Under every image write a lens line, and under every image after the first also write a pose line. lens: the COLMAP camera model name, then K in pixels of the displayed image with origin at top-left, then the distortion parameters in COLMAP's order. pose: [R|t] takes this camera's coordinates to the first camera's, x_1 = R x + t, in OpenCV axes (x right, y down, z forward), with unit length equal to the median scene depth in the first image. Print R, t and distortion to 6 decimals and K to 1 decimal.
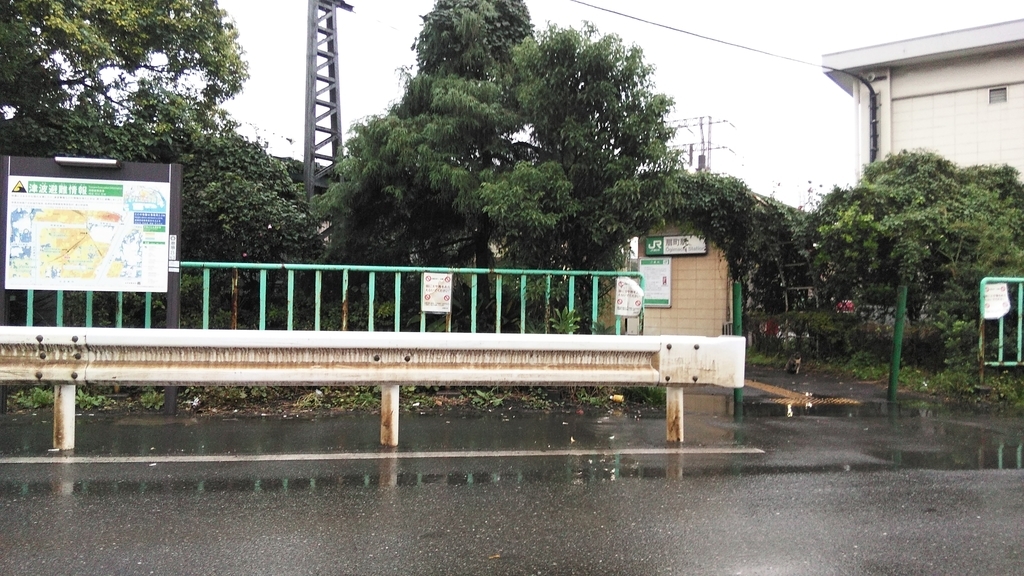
lens RADIAL K [[747.1, 0, 513.1], [0, 747.1, 286.2], [0, 0, 1]] dist [0.006274, 0.000996]
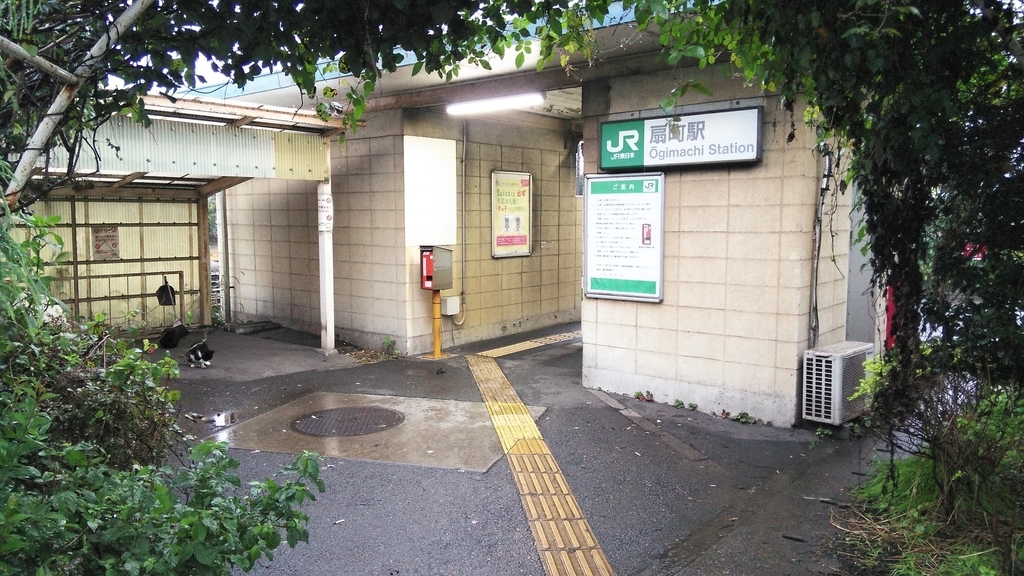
lens RADIAL K [[747.1, 0, 509.7], [0, 747.1, 288.3], [0, 0, 1]] dist [0.006274, 0.000996]
pose [[0.998602, -0.007793, -0.052276, 0.152024], [0.013620, 0.993608, 0.112060, -0.024280], [0.051069, -0.112615, 0.992325, 0.607047]]
